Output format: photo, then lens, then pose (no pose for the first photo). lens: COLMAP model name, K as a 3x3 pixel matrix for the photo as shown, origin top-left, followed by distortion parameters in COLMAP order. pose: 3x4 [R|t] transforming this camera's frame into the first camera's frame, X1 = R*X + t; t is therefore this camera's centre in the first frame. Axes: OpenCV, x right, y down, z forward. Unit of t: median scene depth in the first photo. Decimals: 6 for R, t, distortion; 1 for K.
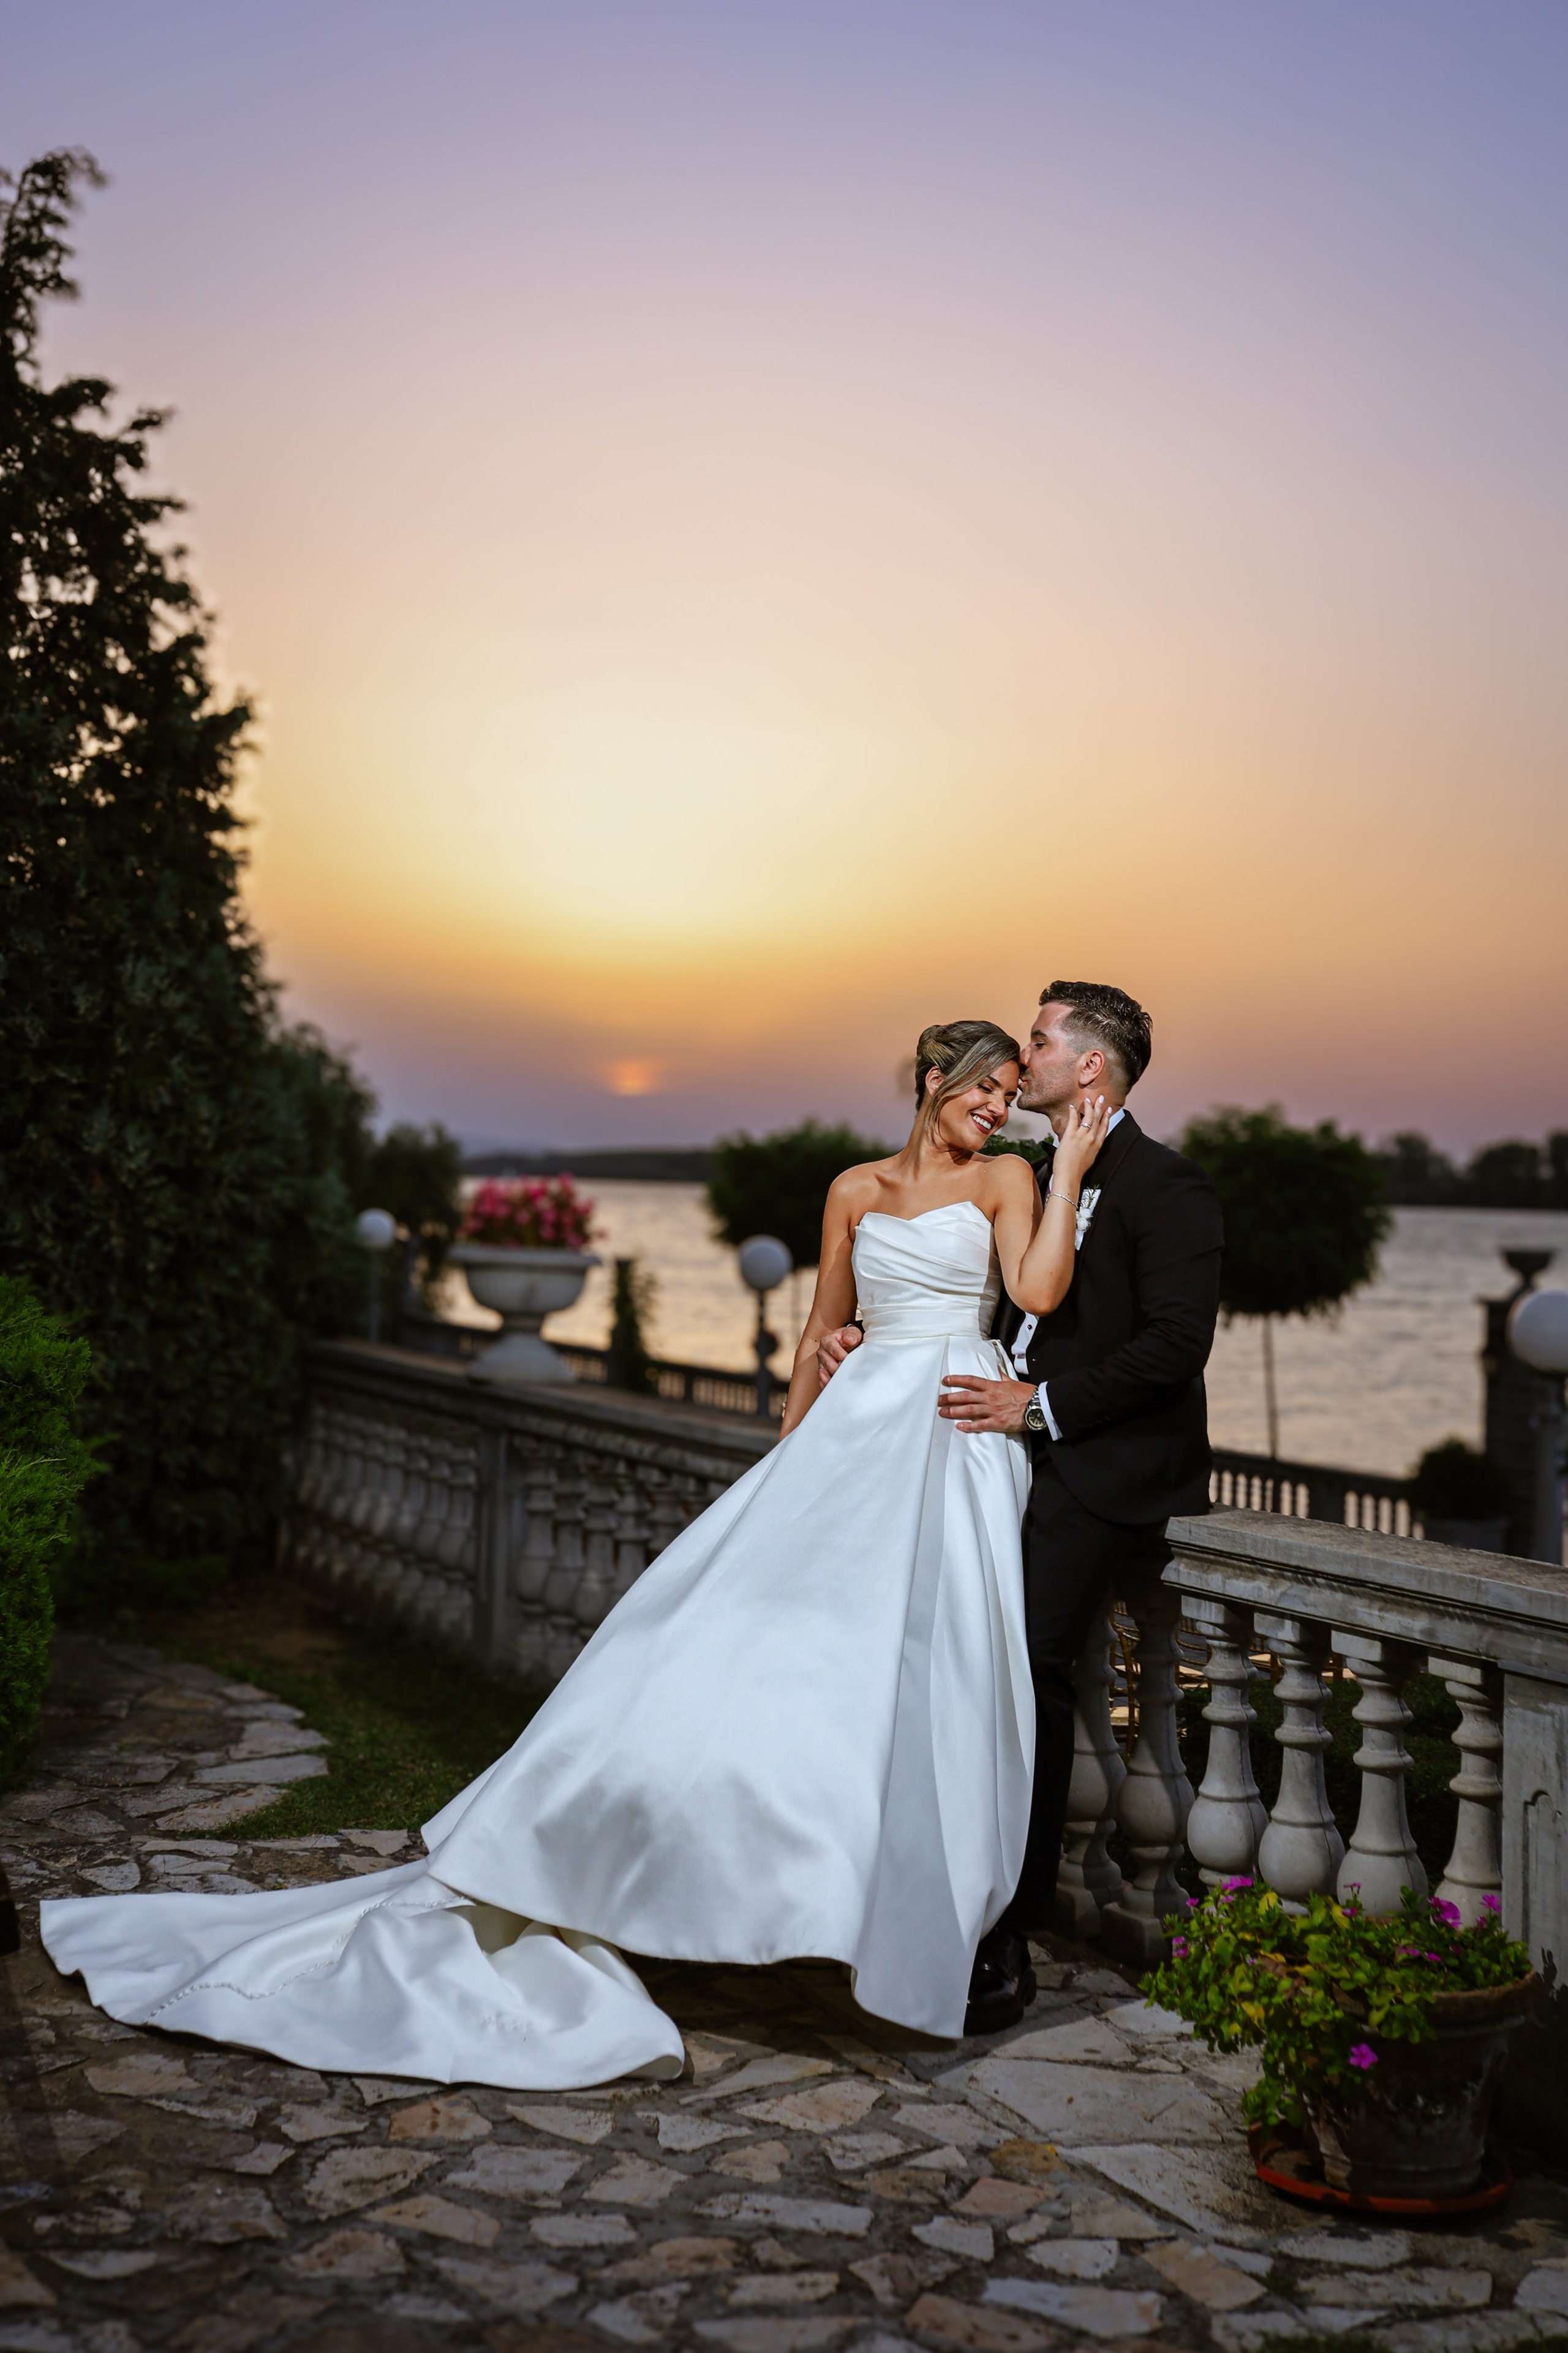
lens RADIAL K [[2613.2, 0, 777.7], [0, 2613.2, 1003.2], [0, 0, 1]] dist [-0.059327, 0.075923]
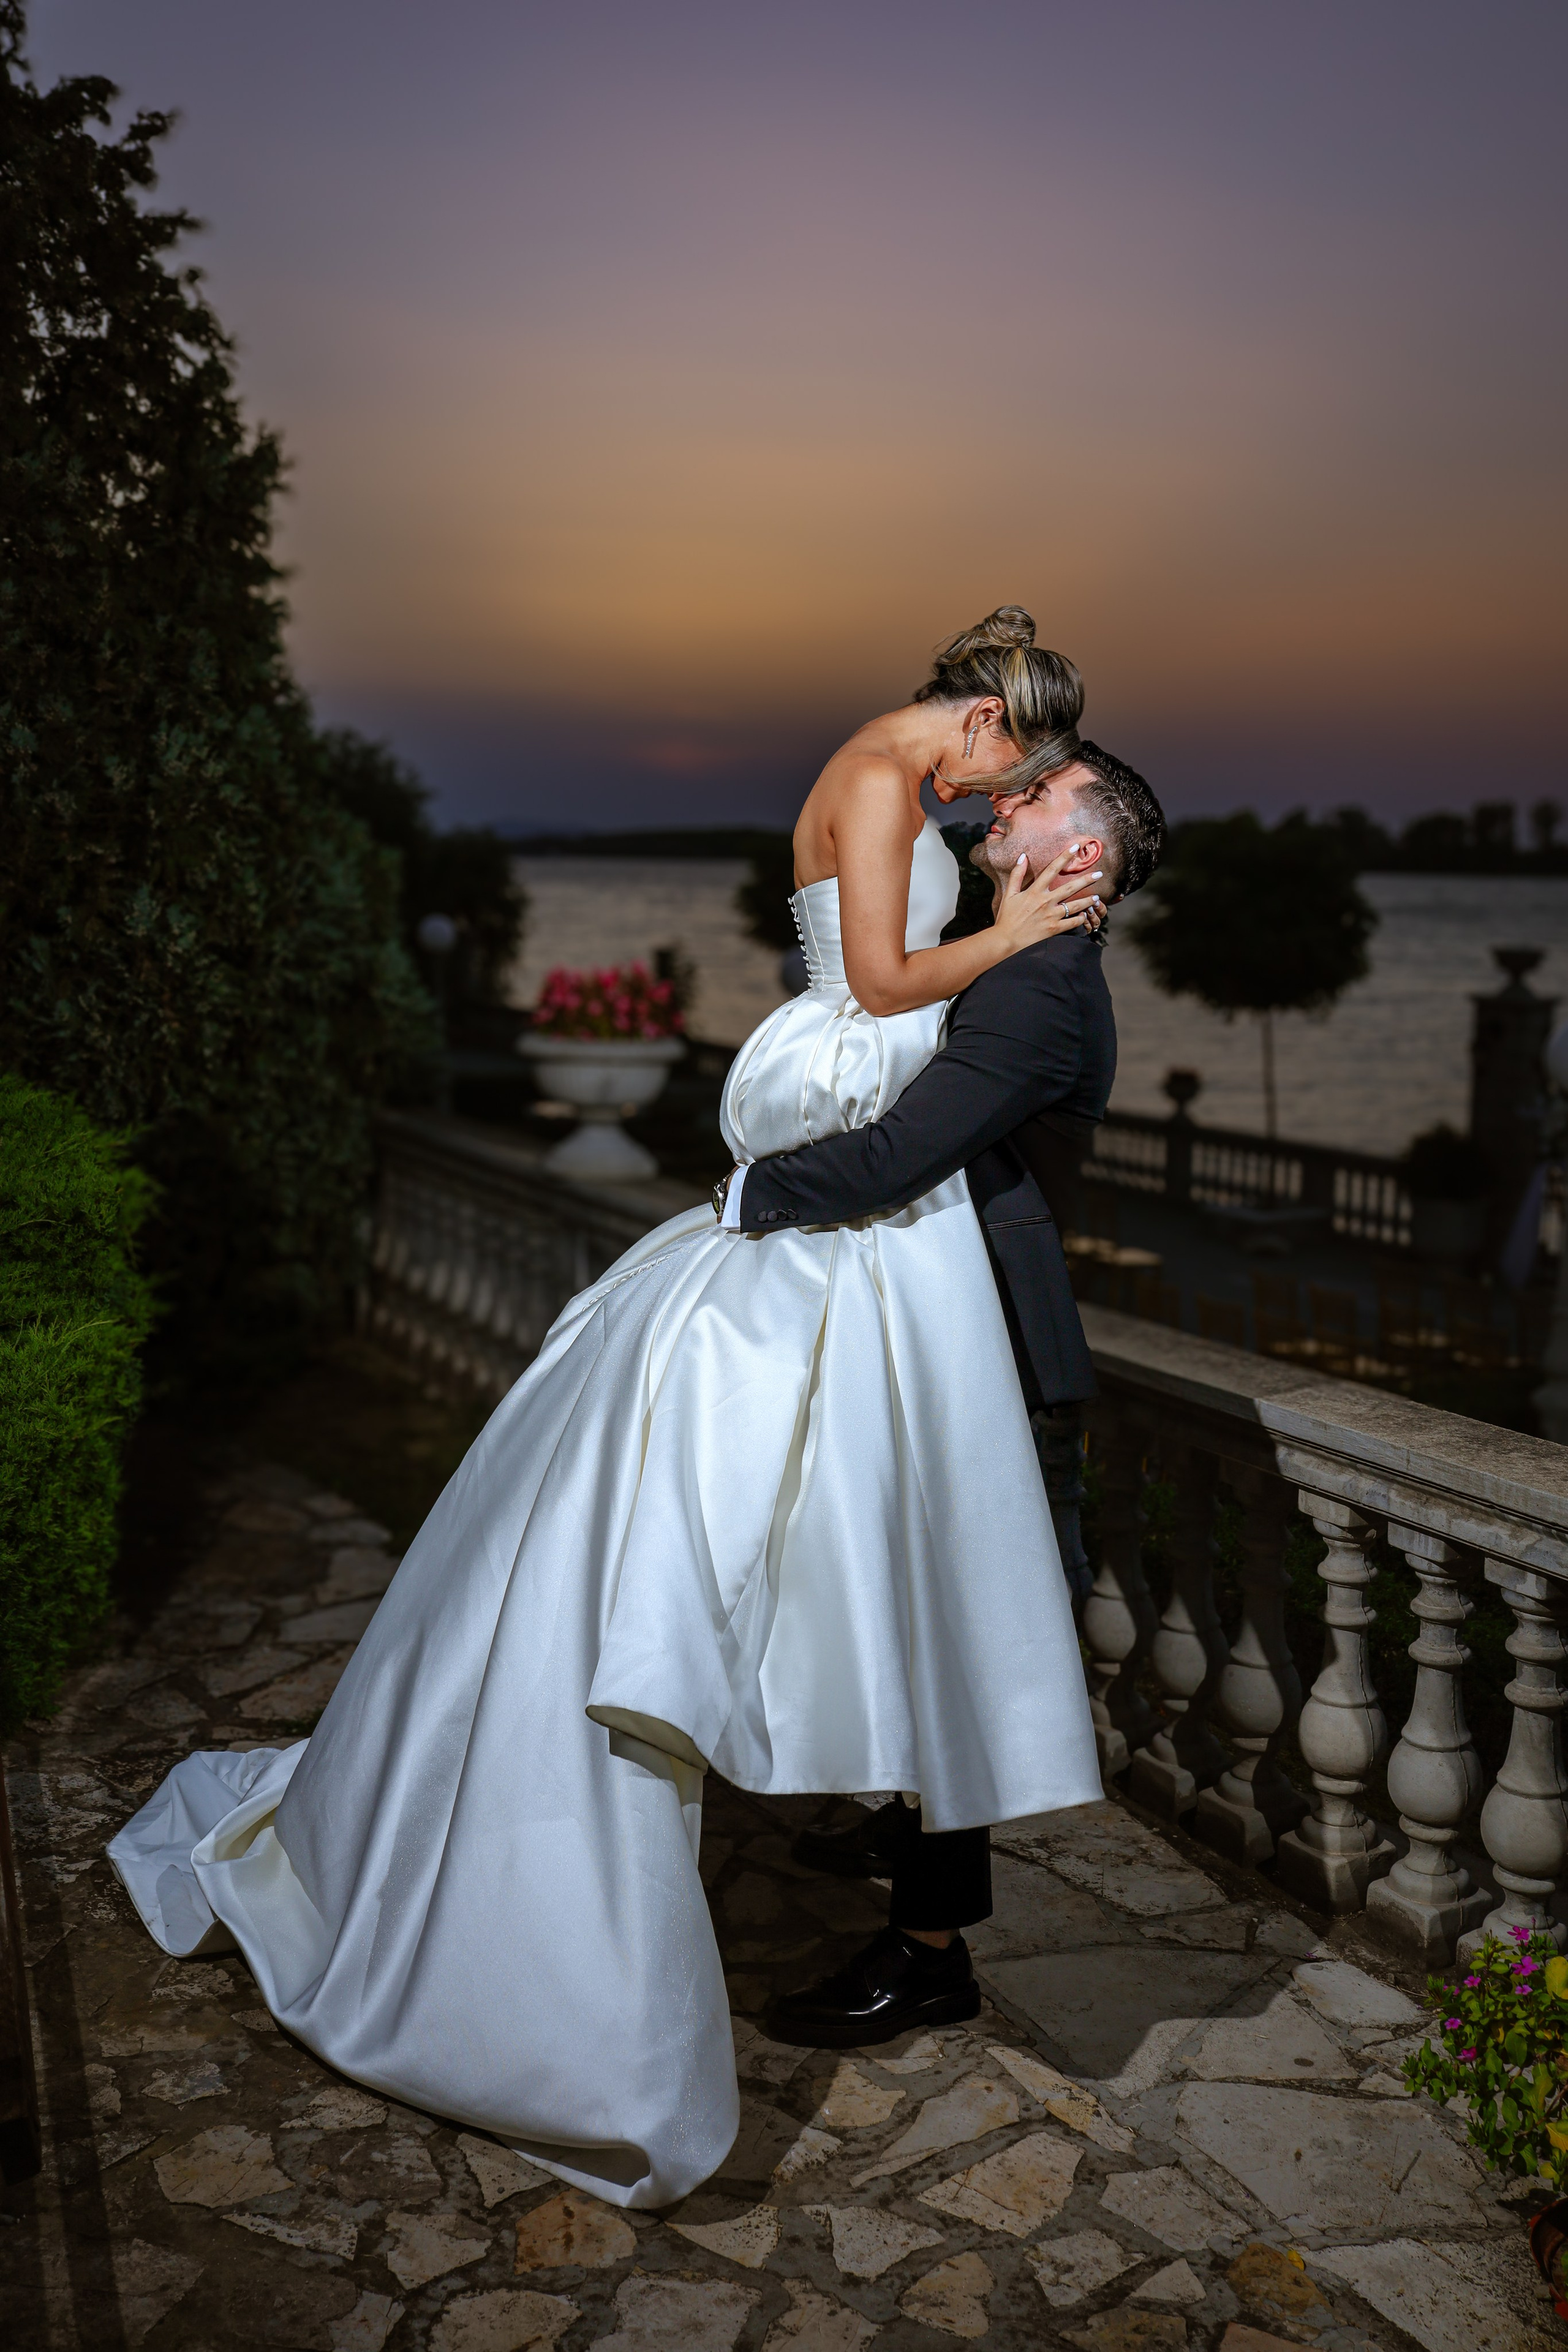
lens RADIAL K [[2286.5, 0, 784.0], [0, 2286.5, 1176.0], [0, 0, 1]] dist [-0.063682, 0.087620]
pose [[0.999871, -0.015533, -0.004063, -0.048149], [0.016038, 0.978130, 0.207375, -0.053557], [0.000753, -0.207413, 0.978253, 0.312904]]
